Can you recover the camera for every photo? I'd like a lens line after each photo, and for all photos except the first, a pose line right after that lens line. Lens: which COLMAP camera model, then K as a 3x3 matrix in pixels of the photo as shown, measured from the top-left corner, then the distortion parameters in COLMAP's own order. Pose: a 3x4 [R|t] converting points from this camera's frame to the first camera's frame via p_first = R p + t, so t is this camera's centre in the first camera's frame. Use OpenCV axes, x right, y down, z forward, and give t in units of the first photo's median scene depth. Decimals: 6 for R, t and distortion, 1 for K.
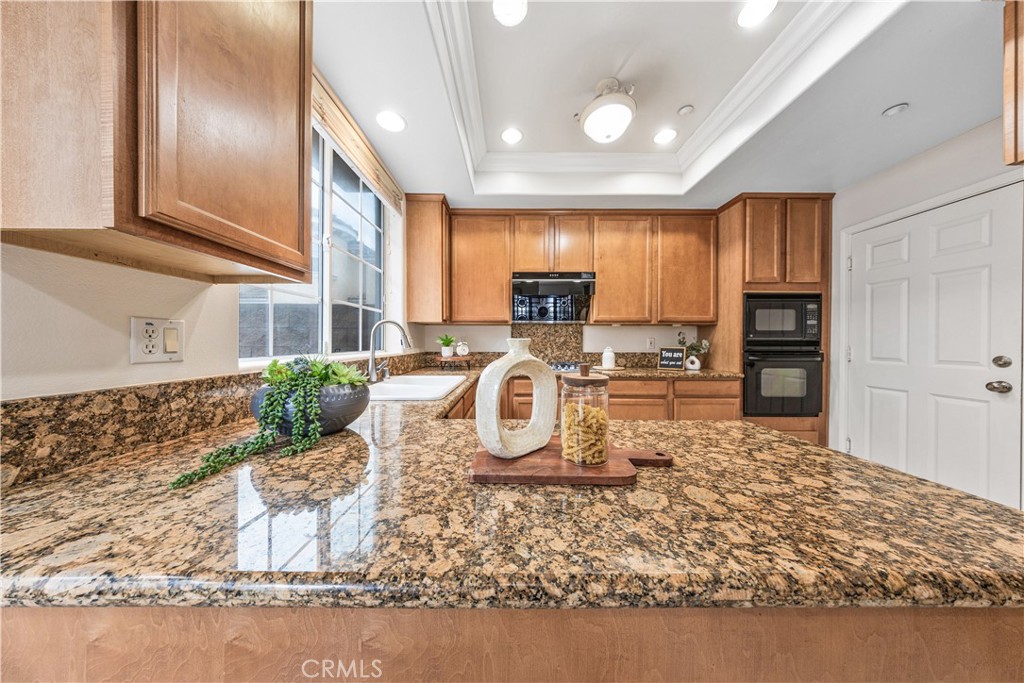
lens RADIAL K [[299.2, 0, 512.9], [0, 299.2, 345.4], [0, 0, 1]] dist [-0.001564, -0.000206]
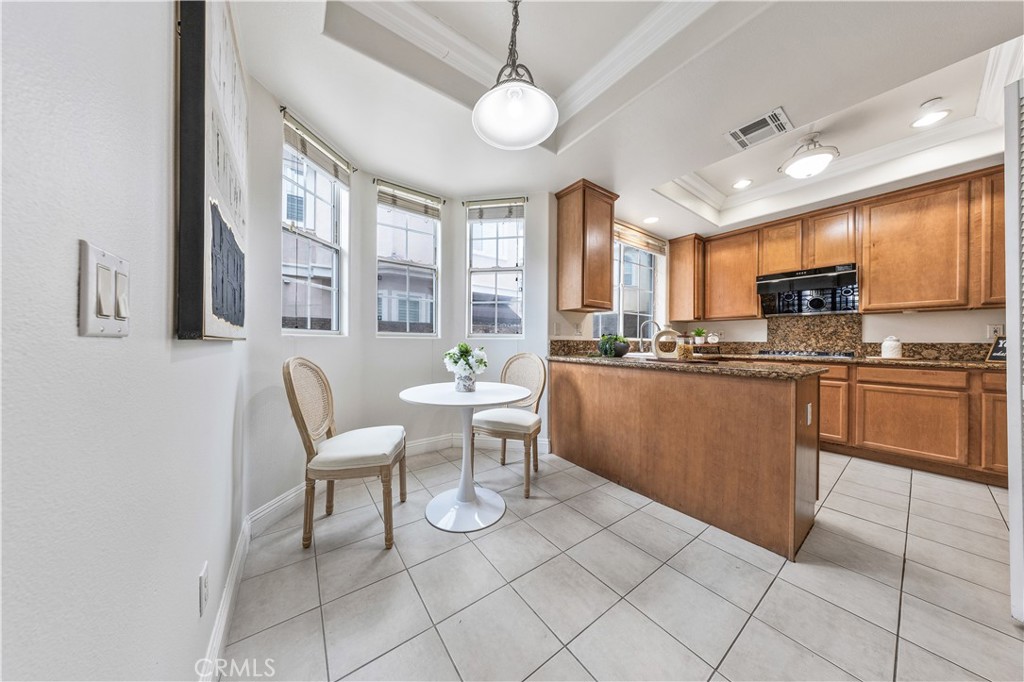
lens RADIAL K [[299.2, 0, 511.9], [0, 299.2, 343.4], [0, 0, 1]] dist [-0.001564, -0.000206]
pose [[0.588854, 0.007102, -0.808209, 0.405639], [-0.015429, 0.999878, -0.002455, 0.053604], [0.808092, 0.013916, 0.588891, -0.557804]]
